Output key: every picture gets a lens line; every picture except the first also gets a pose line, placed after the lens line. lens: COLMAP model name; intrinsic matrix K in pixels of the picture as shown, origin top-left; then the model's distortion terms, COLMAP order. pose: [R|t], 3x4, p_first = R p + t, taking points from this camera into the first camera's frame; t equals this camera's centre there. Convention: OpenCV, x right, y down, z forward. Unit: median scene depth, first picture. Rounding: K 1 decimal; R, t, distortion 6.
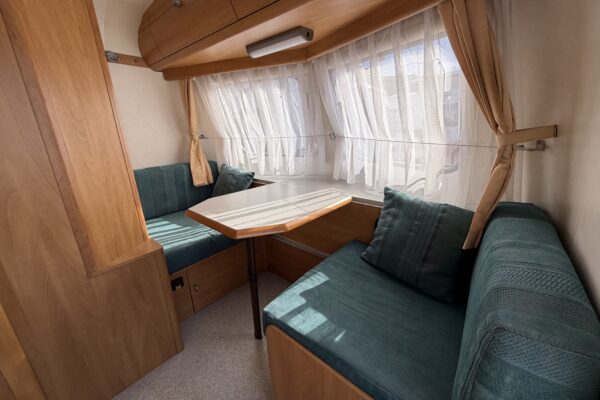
lens RADIAL K [[239.3, 0, 300.3], [0, 239.3, 200.3], [0, 0, 1]] dist [0.000734, 0.000041]
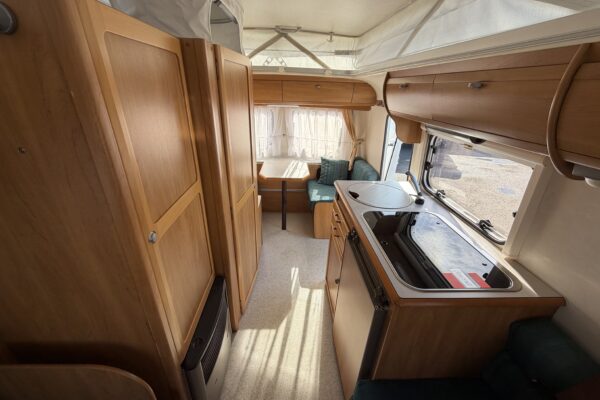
lens RADIAL K [[239.3, 0, 299.1], [0, 239.3, 200.7], [0, 0, 1]] dist [0.000734, 0.000041]
pose [[0.732062, -0.235907, 0.639088, -2.005521], [0.147757, 0.970779, 0.189092, -0.144567], [-0.665021, -0.043998, 0.745527, -1.087502]]
